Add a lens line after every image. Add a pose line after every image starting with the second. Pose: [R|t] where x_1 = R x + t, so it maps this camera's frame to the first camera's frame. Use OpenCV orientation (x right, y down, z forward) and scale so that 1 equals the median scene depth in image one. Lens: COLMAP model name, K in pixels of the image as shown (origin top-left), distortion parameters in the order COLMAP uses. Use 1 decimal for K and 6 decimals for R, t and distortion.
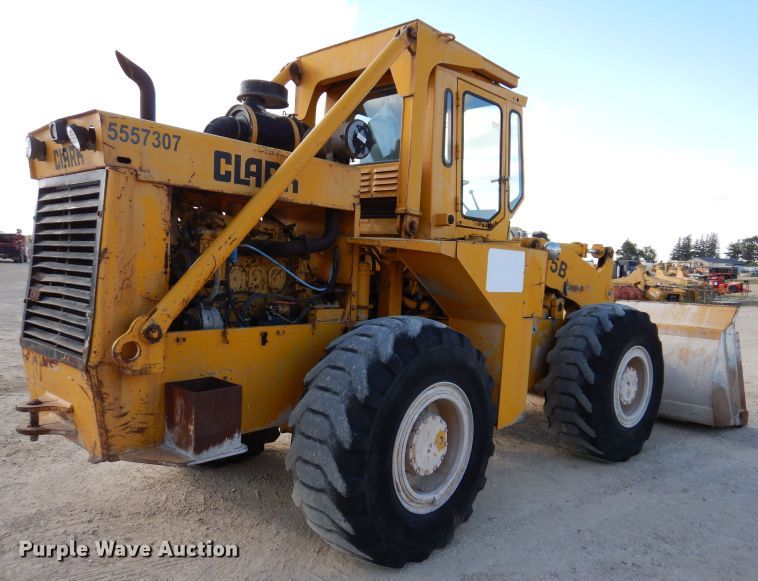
lens RADIAL K [[569.1, 0, 379.0], [0, 569.1, 290.5], [0, 0, 1]] dist [0.004303, -0.002613]
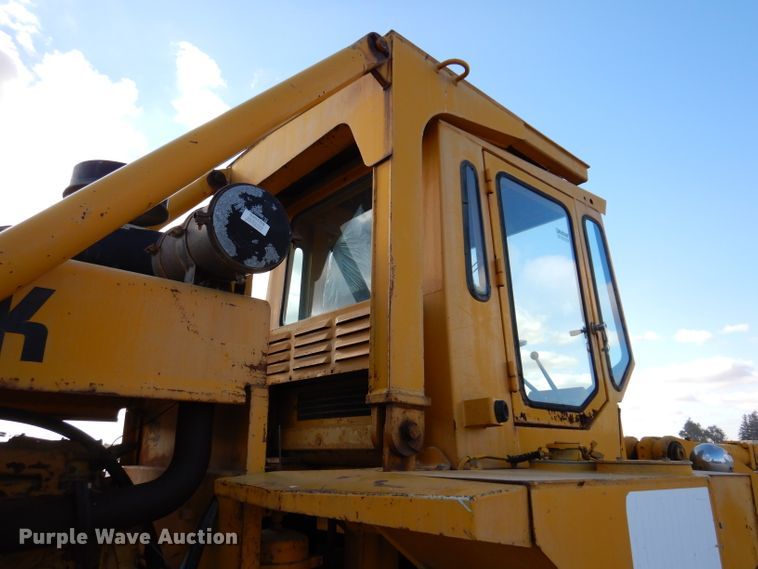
lens RADIAL K [[544.2, 0, 379.0], [0, 544.2, 284.5], [0, 0, 1]] dist [0.010873, 0.006331]
pose [[0.993718, -0.075141, -0.082938, 0.078874], [0.041422, 0.935397, -0.351165, -0.076434], [0.103967, 0.345523, 0.932633, 0.595076]]
